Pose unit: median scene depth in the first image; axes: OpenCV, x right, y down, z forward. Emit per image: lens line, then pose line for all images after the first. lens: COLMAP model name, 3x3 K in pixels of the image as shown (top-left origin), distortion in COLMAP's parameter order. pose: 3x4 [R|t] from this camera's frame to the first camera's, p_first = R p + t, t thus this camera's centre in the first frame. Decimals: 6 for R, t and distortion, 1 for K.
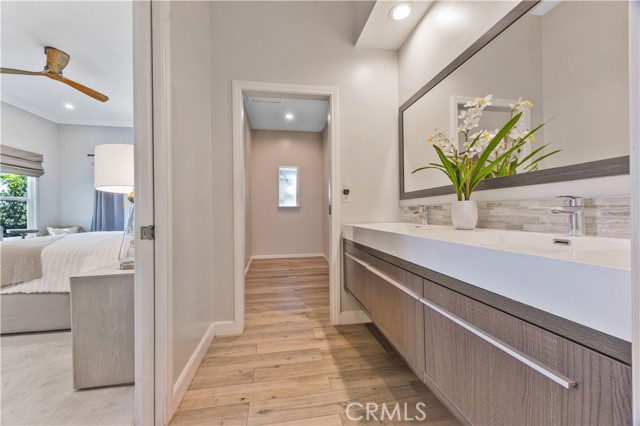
lens RADIAL K [[245.1, 0, 318.9], [0, 245.1, 216.2], [0, 0, 1]] dist [-0.001988, -0.000286]
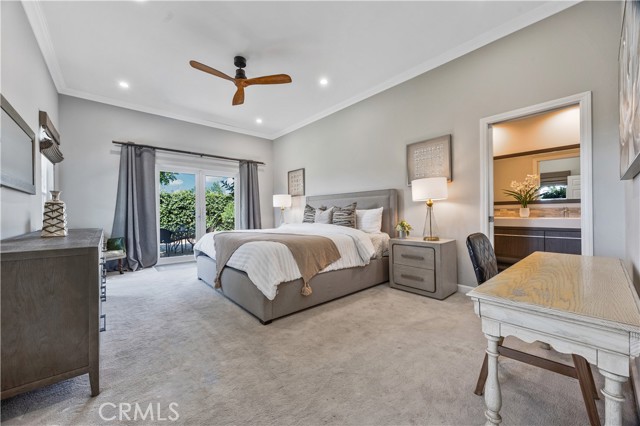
lens RADIAL K [[245.1, 0, 324.1], [0, 245.1, 211.6], [0, 0, 1]] dist [-0.001988, -0.000286]
pose [[0.852844, 0.003271, 0.522155, -1.965285], [0.009311, 0.999726, -0.021469, 0.015476], [-0.522082, 0.023172, 0.852580, -0.148835]]
